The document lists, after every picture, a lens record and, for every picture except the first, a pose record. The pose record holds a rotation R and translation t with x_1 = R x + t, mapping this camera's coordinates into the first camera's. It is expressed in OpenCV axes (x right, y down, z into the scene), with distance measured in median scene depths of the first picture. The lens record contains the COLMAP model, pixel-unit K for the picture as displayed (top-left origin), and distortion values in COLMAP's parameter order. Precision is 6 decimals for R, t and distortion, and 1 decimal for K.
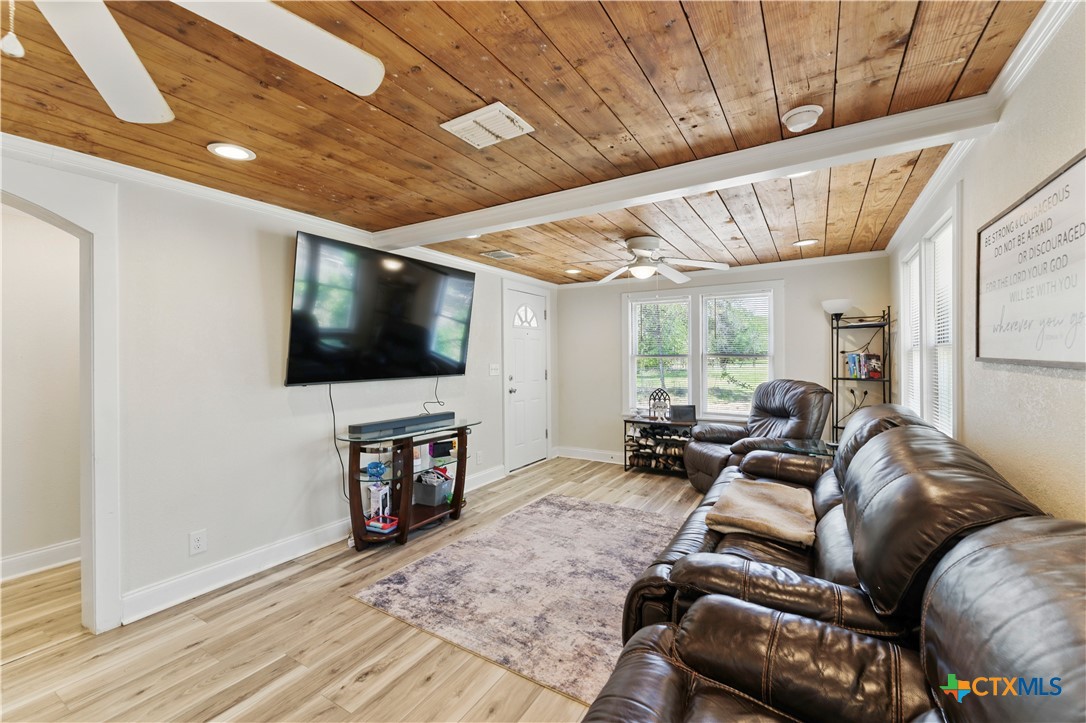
lens RADIAL K [[464.2, 0, 543.0], [0, 464.2, 361.5], [0, 0, 1]] dist [-0.088927, 0.075726]
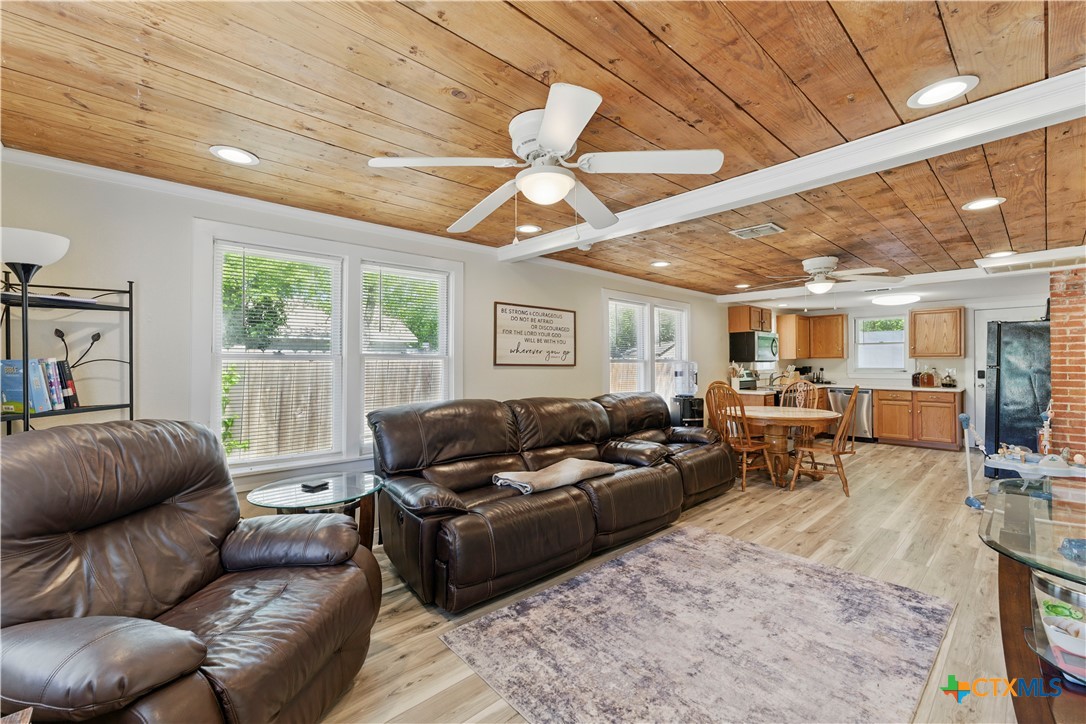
lens RADIAL K [[451.2, 0, 514.1], [0, 451.2, 360.3], [0, 0, 1]] dist [0.000227, 0.000280]
pose [[-0.939444, 0.011662, 0.342503, 0.119601], [0.012489, 0.999922, 0.000211, -0.014134], [-0.342473, 0.004476, -0.939517, 2.082533]]
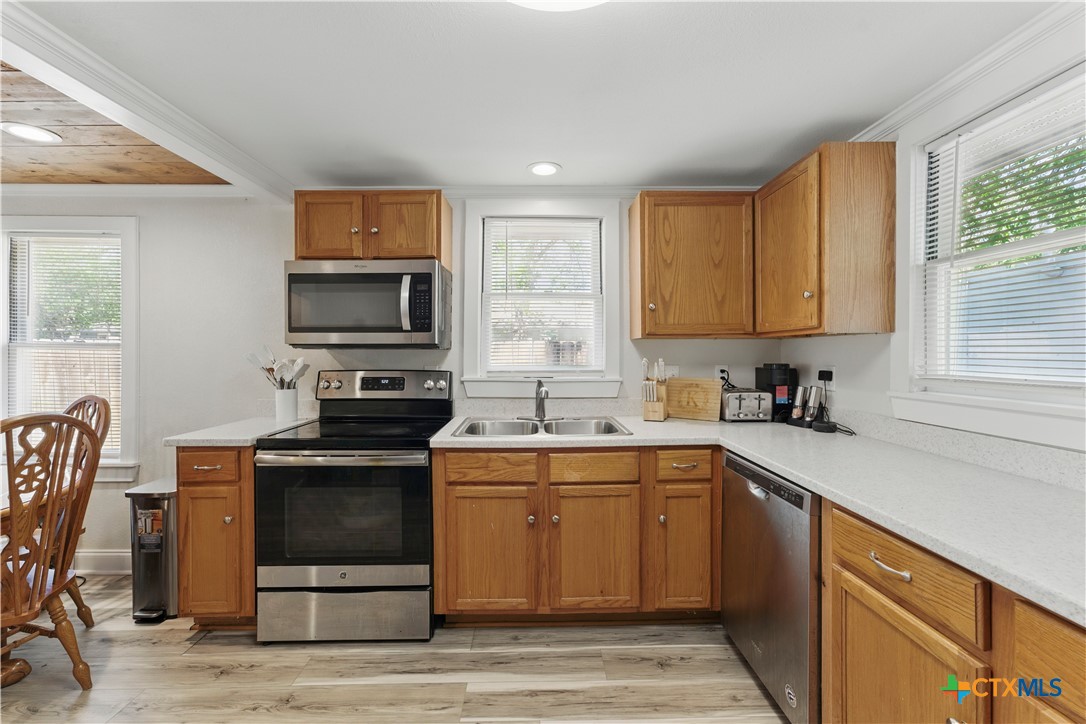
lens RADIAL K [[436.6, 0, 541.3], [0, 436.6, 354.3], [0, 0, 1]] dist [-0.001030, 0.000285]
pose [[-0.508437, -0.000960, 0.861098, -1.166090], [0.010104, 0.999924, 0.007081, 0.021863], [-0.861040, 0.012300, -0.508389, -0.532822]]
